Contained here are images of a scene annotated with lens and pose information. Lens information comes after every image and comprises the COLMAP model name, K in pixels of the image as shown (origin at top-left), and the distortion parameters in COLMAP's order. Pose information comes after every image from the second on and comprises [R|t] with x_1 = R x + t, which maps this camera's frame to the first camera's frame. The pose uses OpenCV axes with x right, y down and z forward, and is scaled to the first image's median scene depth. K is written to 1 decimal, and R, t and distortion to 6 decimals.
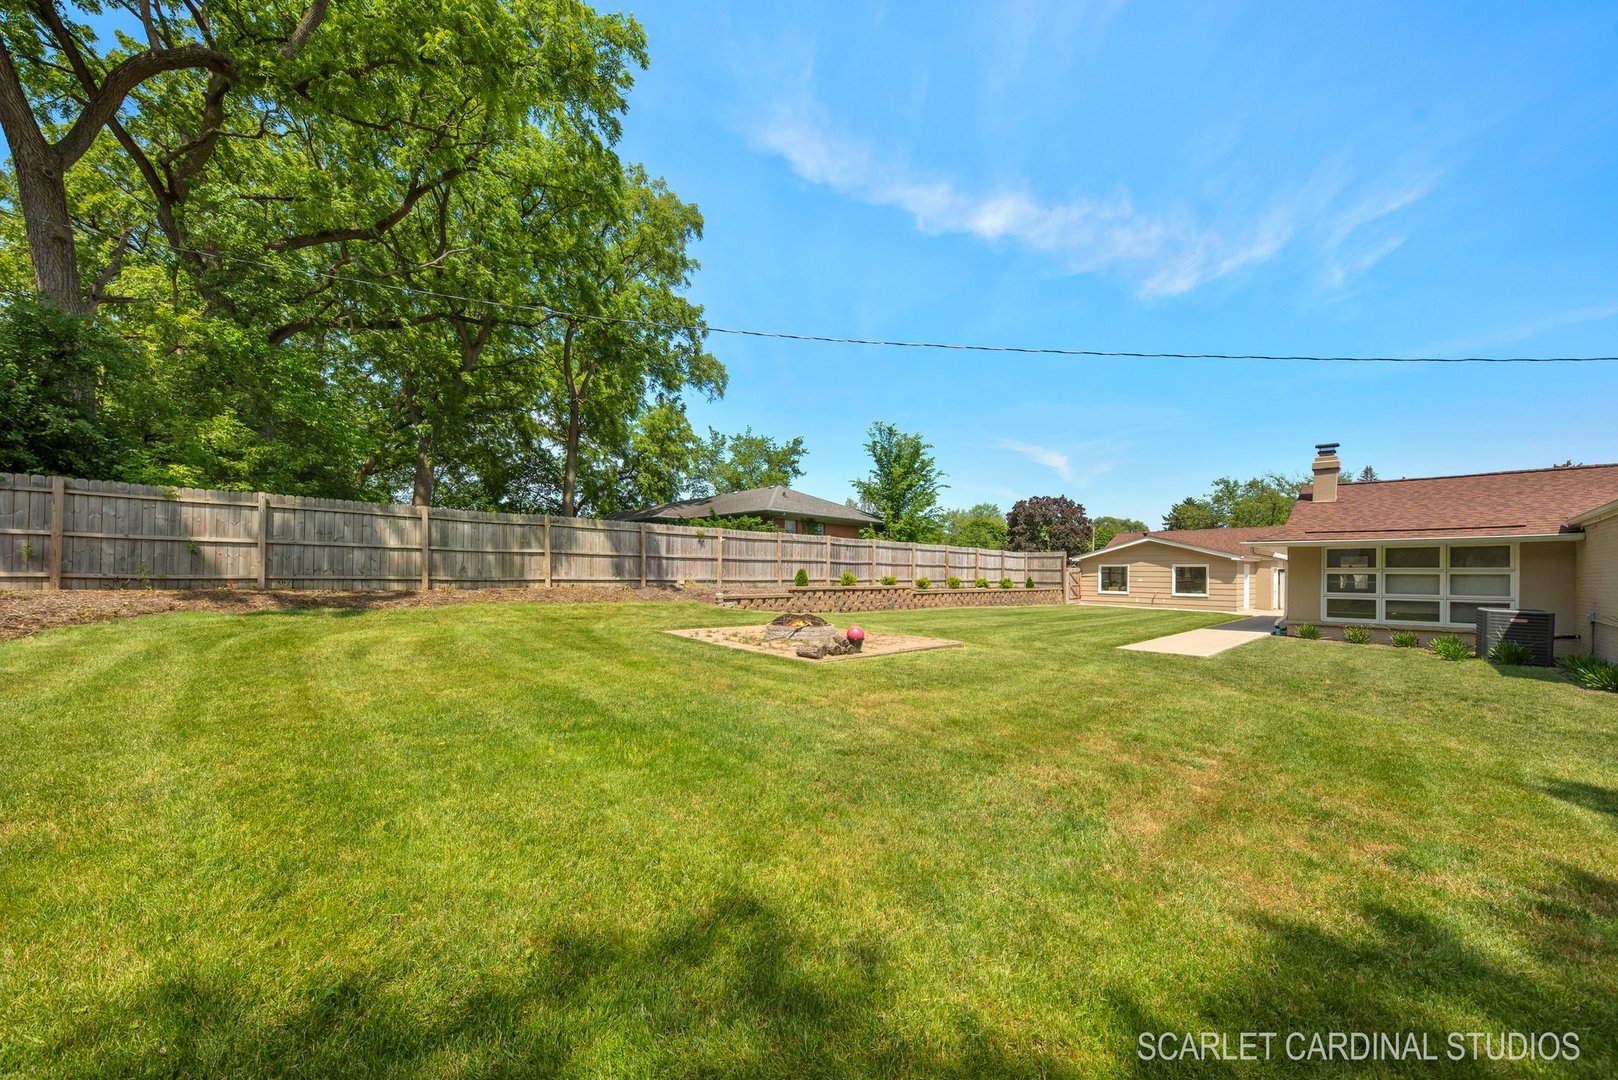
lens RADIAL K [[583.9, 0, 811.3], [0, 583.9, 588.7], [0, 0, 1]] dist [0.019070, -0.011010]
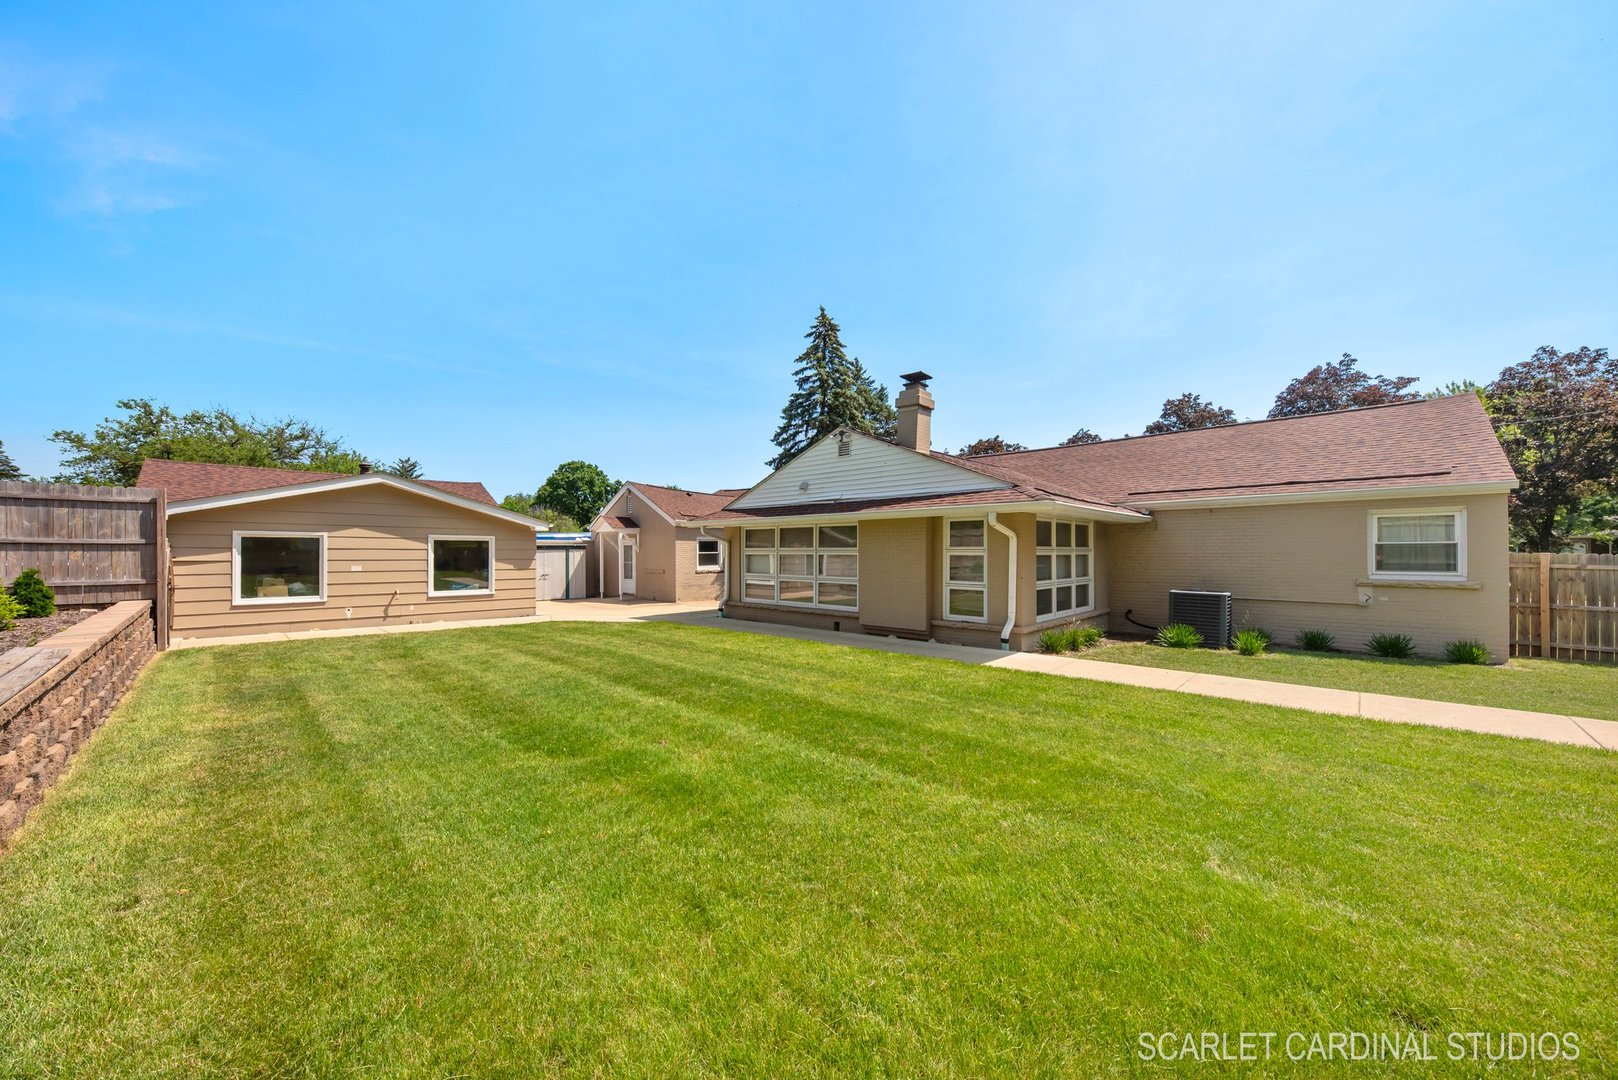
lens RADIAL K [[568.8, 0, 795.8], [0, 568.8, 552.8], [0, 0, 1]] dist [0.018027, -0.008789]
pose [[-0.045628, -0.006594, 0.998937, 0.116418], [0.025078, 0.999656, 0.007744, -0.023442], [-0.998644, 0.025404, -0.045447, 0.747027]]
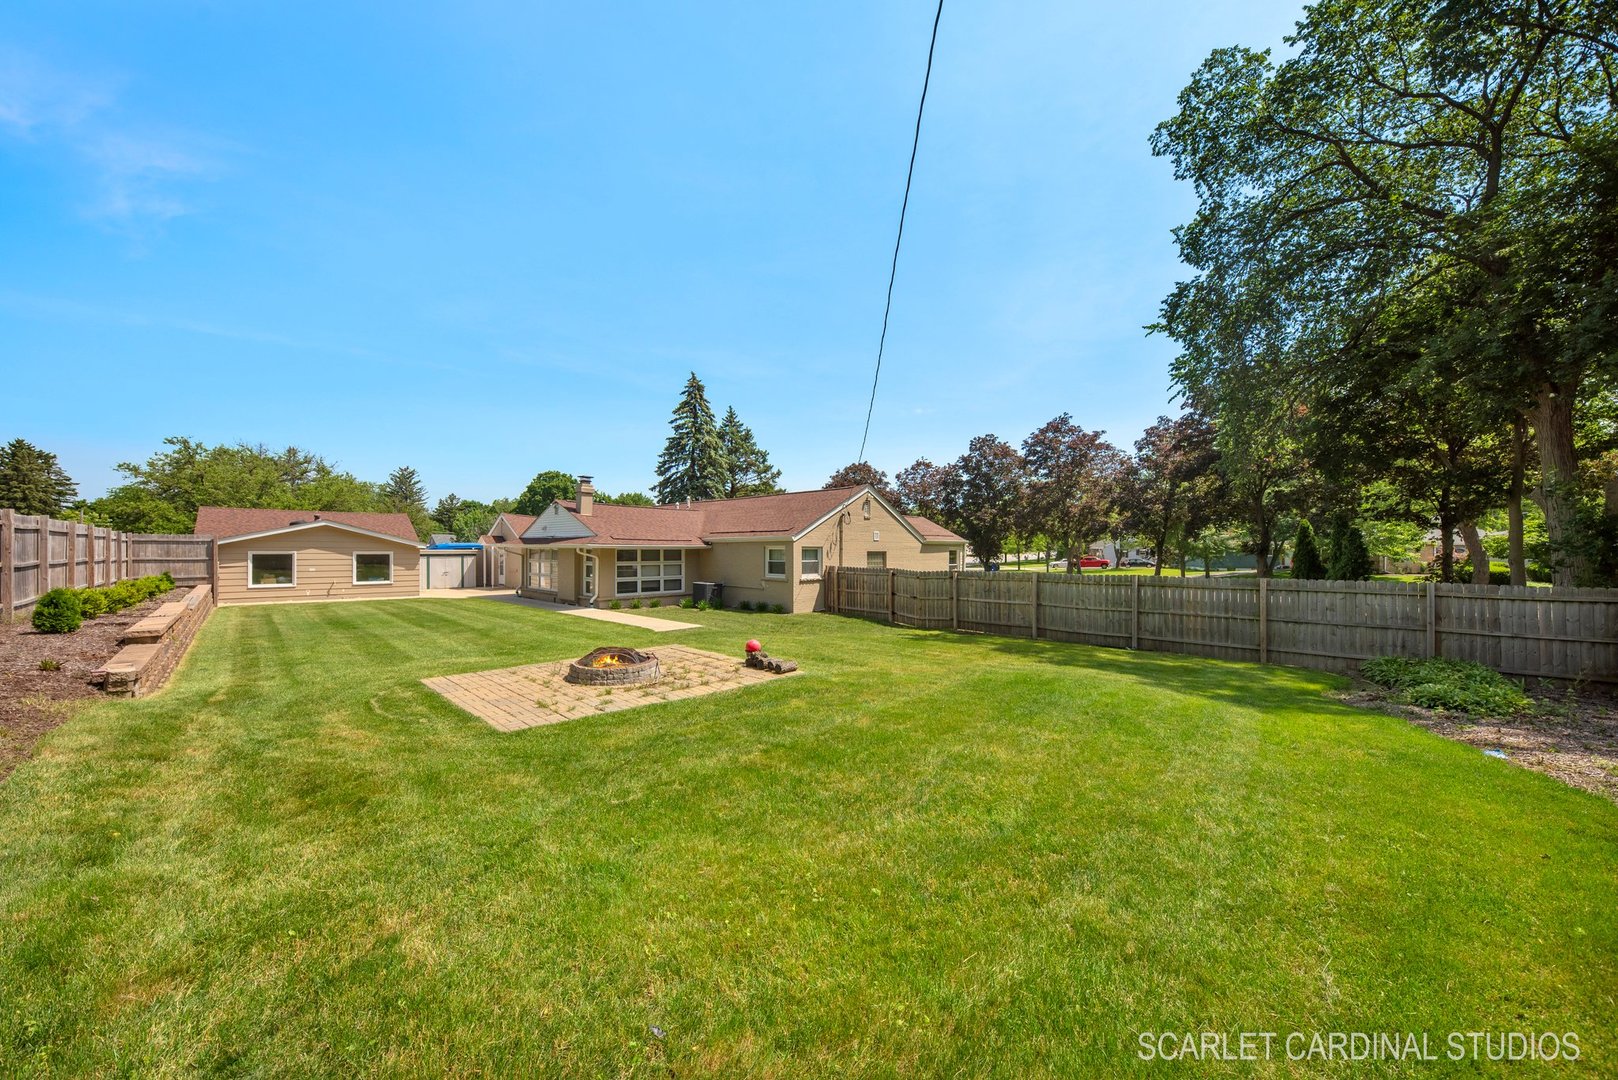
lens RADIAL K [[564.1, 0, 814.4], [0, 564.1, 552.4], [0, 0, 1]] dist [0.020494, -0.009516]
pose [[-0.045908, -0.014864, 0.998835, -0.352187], [0.020765, 0.999659, 0.015831, -0.041560], [-0.998730, 0.021468, -0.045584, 0.316741]]
